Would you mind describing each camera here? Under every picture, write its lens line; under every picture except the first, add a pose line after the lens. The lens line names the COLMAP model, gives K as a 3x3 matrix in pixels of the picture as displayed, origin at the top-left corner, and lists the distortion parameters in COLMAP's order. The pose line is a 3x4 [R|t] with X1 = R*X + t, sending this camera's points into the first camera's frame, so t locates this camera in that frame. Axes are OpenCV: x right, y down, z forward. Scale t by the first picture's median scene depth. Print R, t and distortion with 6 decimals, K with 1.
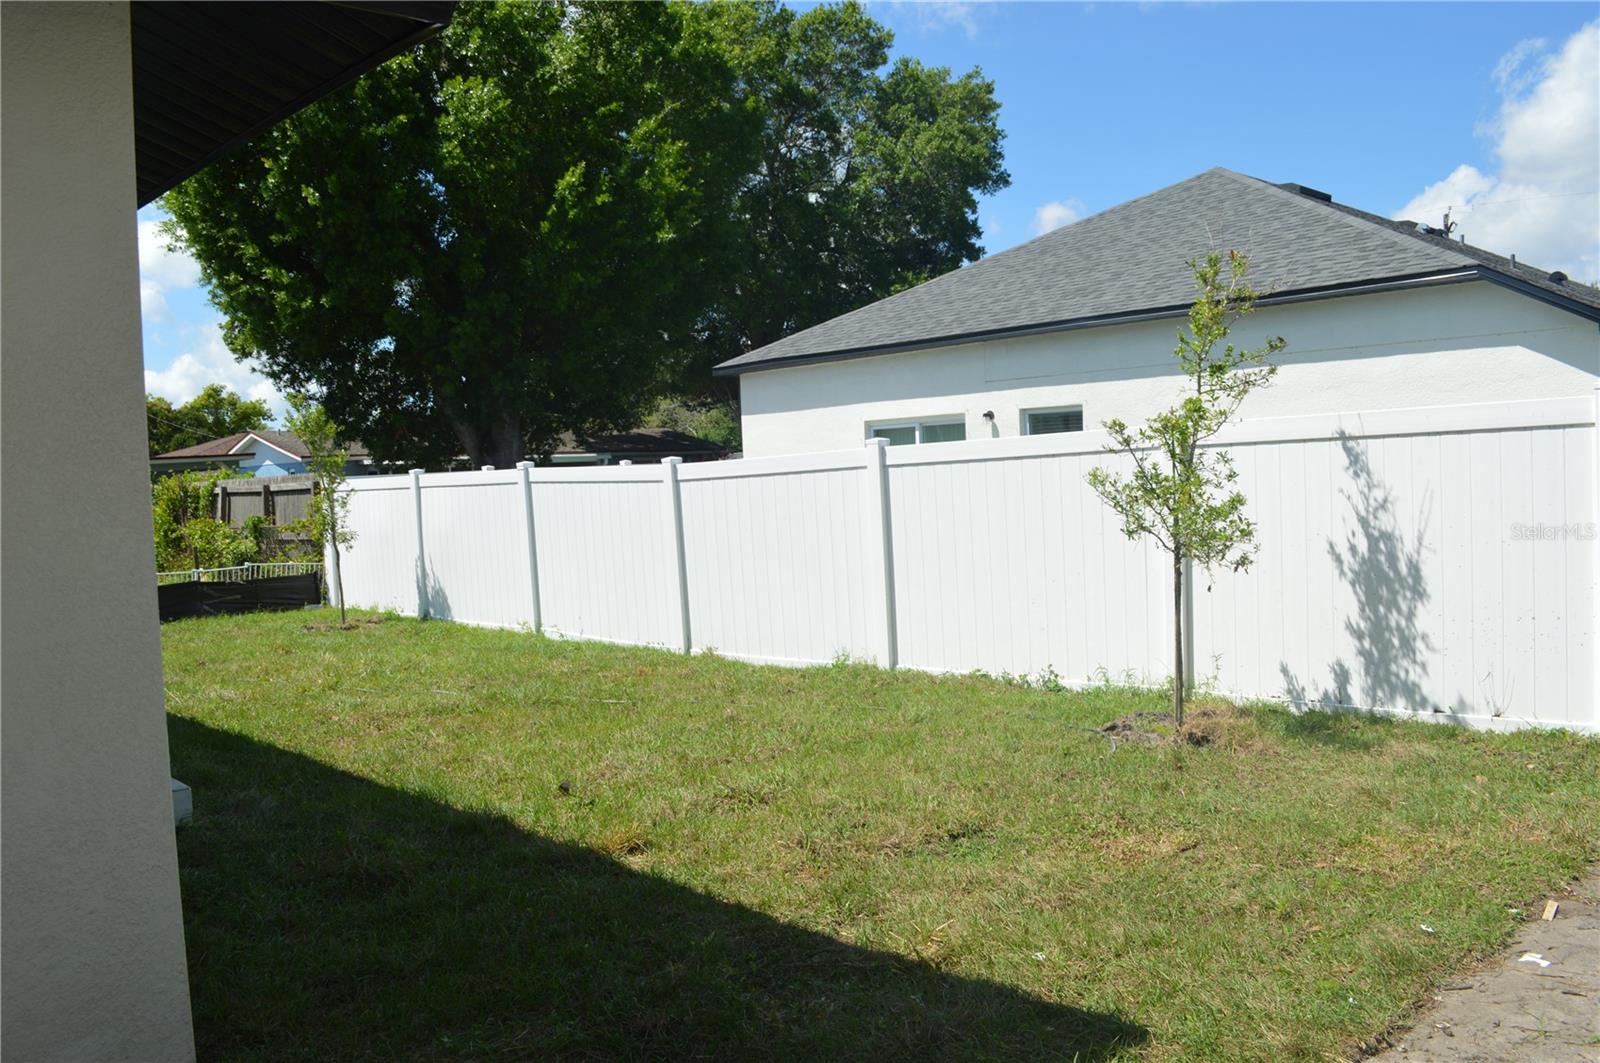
lens RADIAL K [[1276.5, 0, 800.0], [0, 1276.5, 531.5], [0, 0, 1]] dist [-0.089329, 0.001665]
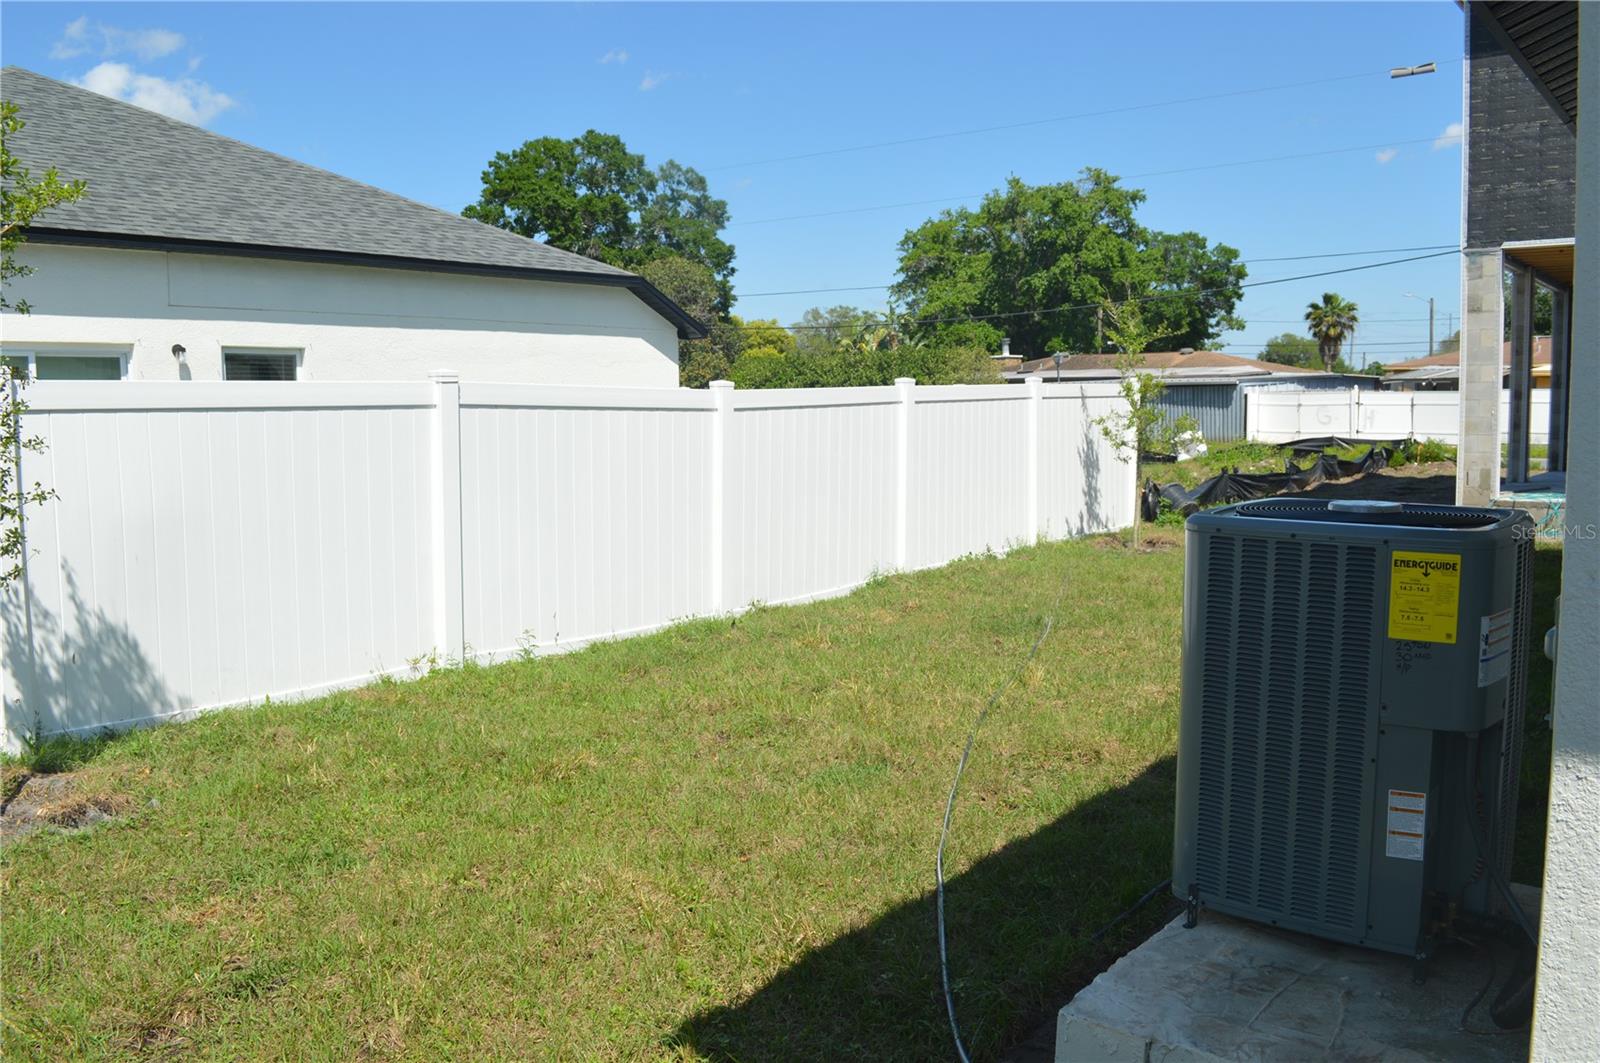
lens RADIAL K [[1276.5, 0, 800.0], [0, 1276.5, 531.5], [0, 0, 1]] dist [-0.089329, 0.001665]
pose [[-0.141837, -0.053948, 0.988419, -0.886007], [0.061761, 0.996086, 0.063229, -0.010264], [-0.987961, 0.070014, -0.137950, 1.022902]]
